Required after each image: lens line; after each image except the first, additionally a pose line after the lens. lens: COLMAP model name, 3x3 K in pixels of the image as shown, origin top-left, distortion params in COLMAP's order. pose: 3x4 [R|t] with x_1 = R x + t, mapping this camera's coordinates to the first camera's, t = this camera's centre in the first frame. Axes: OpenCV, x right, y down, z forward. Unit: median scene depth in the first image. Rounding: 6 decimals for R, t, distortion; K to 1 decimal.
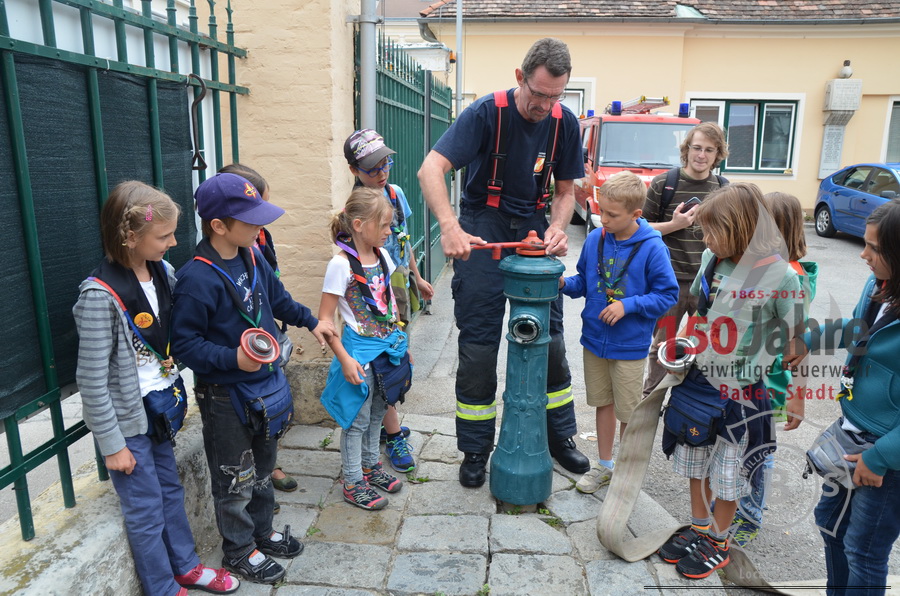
lens RADIAL K [[672.4, 0, 450.6], [0, 672.4, 304.0], [0, 0, 1]] dist [-0.124829, 0.117988]
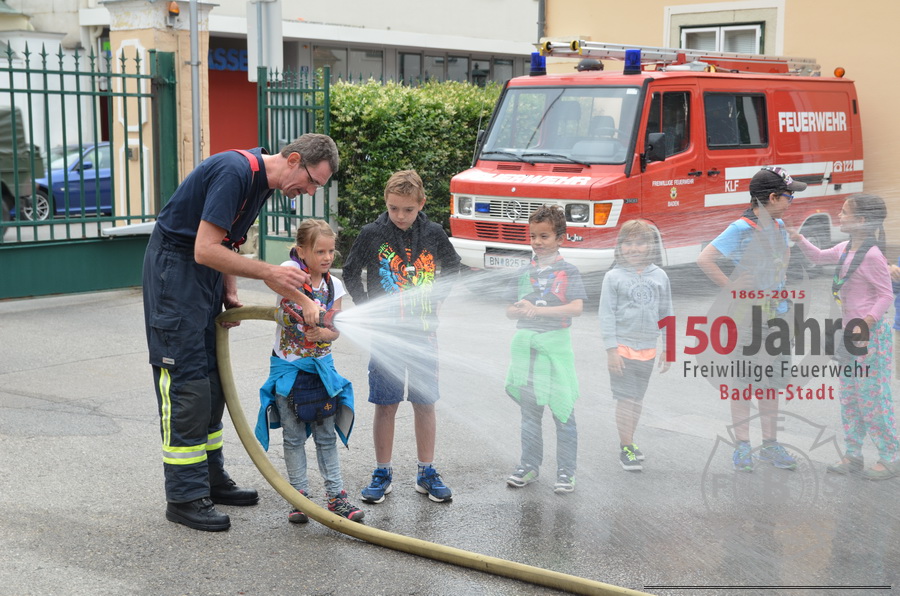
lens RADIAL K [[1422.6, 0, 452.1], [0, 1422.6, 302.2], [0, 0, 1]] dist [0.108141, 0.124884]
pose [[0.815349, 0.064770, -0.575336, 5.030515], [-0.132013, 0.988344, -0.075819, 0.143277], [0.563719, 0.137771, 0.814395, -0.387927]]
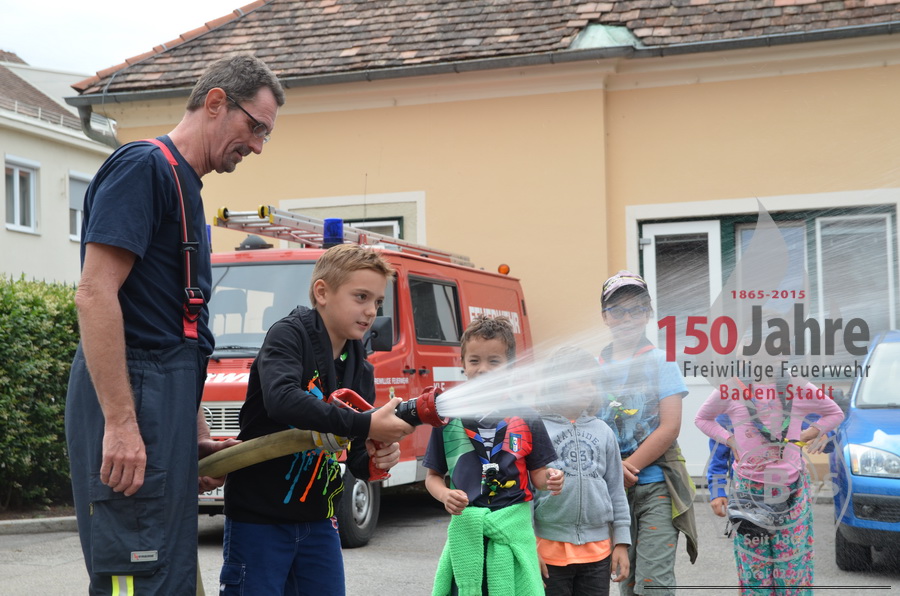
lens RADIAL K [[1543.8, 0, 453.2], [0, 1543.8, 310.0], [0, 0, 1]] dist [0.159118, 0.054950]
pose [[0.972122, -0.041074, -0.230849, 3.595413], [-0.026532, 0.958945, -0.282347, 0.315462], [0.232969, 0.280601, 0.931122, 0.141069]]
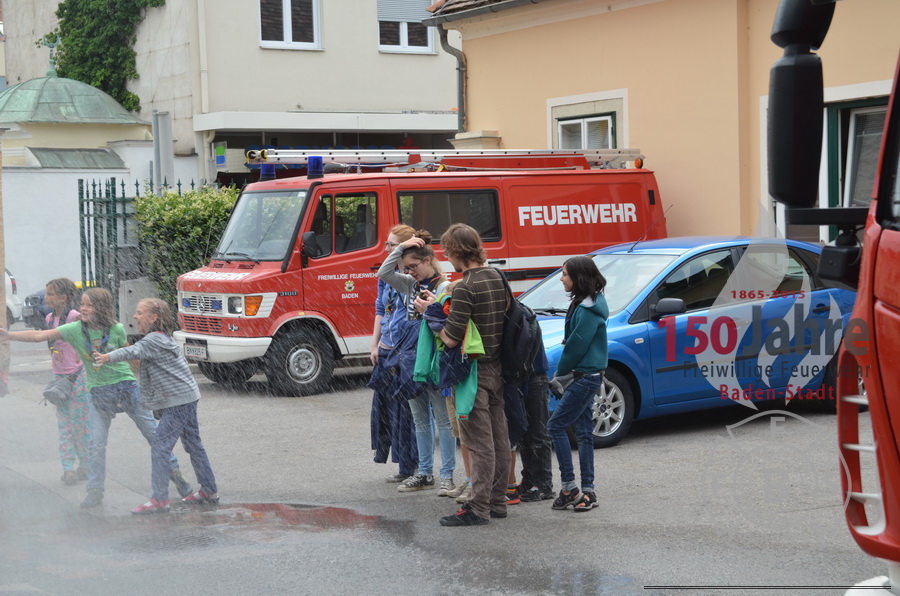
lens RADIAL K [[1858.7, 0, 454.5], [0, 1858.7, 309.7], [0, 0, 1]] dist [0.212261, 0.441933]
pose [[0.592163, 0.010761, -0.805746, 9.770996], [-0.156090, 0.982504, -0.101593, -0.016314], [0.790556, 0.185928, 0.583483, 0.522808]]
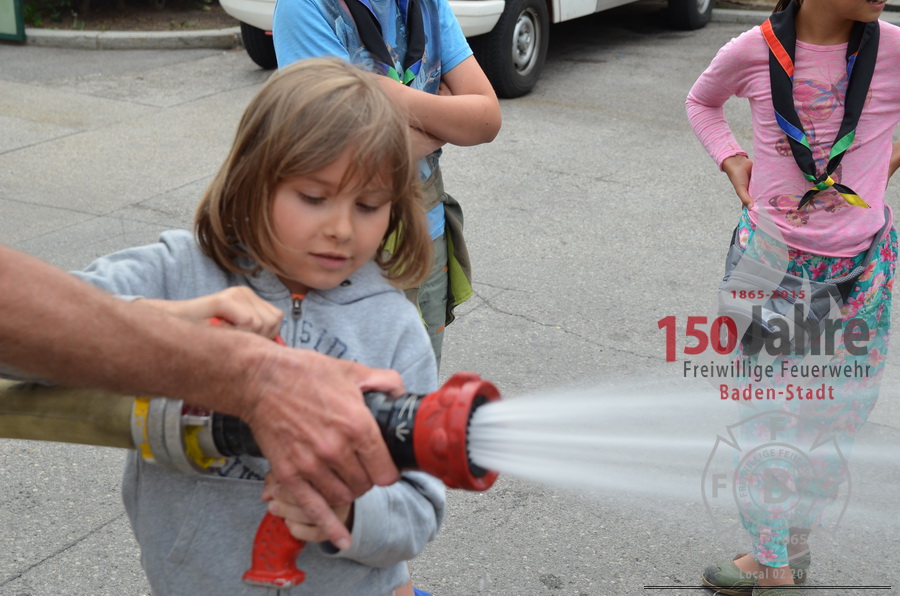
lens RADIAL K [[1336.6, 0, 450.0], [0, 1336.6, 298.0], [0, 0, 1]] dist [0.042817, 0.508280]
pose [[0.923555, 0.120542, -0.364028, 3.331317], [-0.090117, 0.990948, 0.099506, -0.191232], [0.372727, -0.059095, 0.926057, 1.511123]]
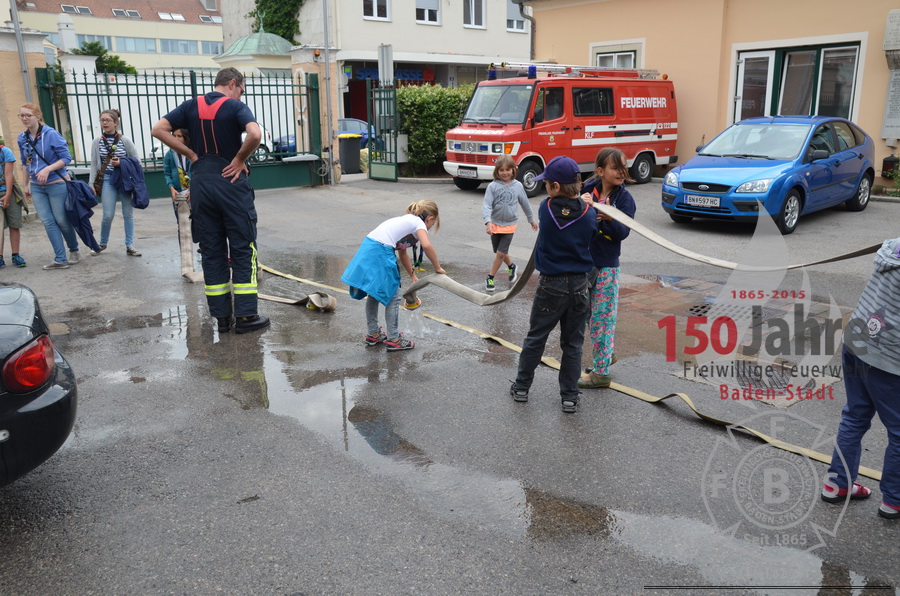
lens RADIAL K [[756.1, 0, 452.7], [0, 756.1, 306.2], [0, 0, 1]] dist [-0.096908, 0.145637]
pose [[0.702483, 0.163592, -0.692644, 6.457769], [-0.149108, 0.985455, 0.081524, 0.108769], [0.695906, 0.046009, 0.716658, -0.064789]]
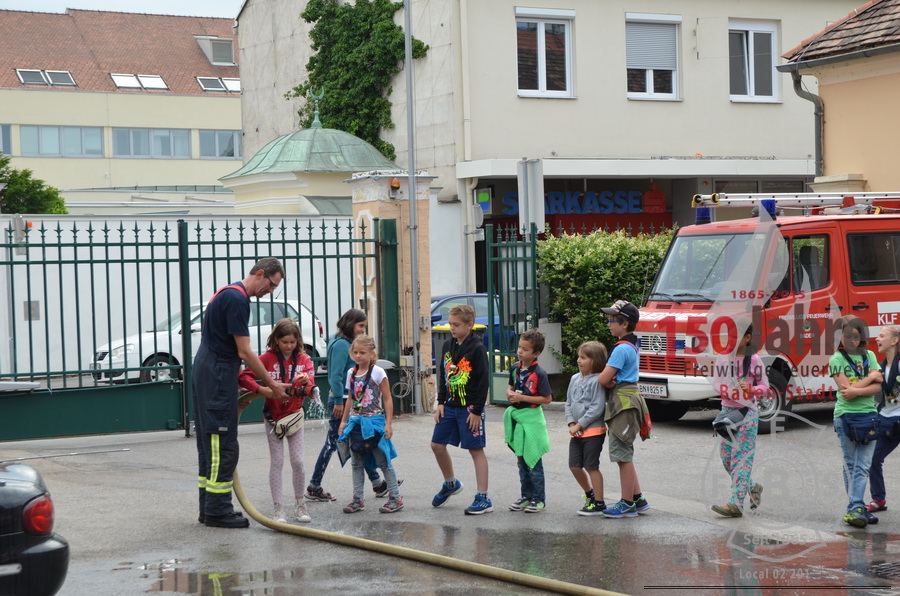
lens RADIAL K [[1858.7, 0, 454.5], [0, 1858.7, 309.7], [0, 0, 1]] dist [0.212261, 0.441933]
pose [[0.567502, -0.010473, -0.823305, 8.824753], [-0.158000, 0.979951, -0.121375, 0.362395], [0.808070, 0.198963, 0.554470, -1.233680]]
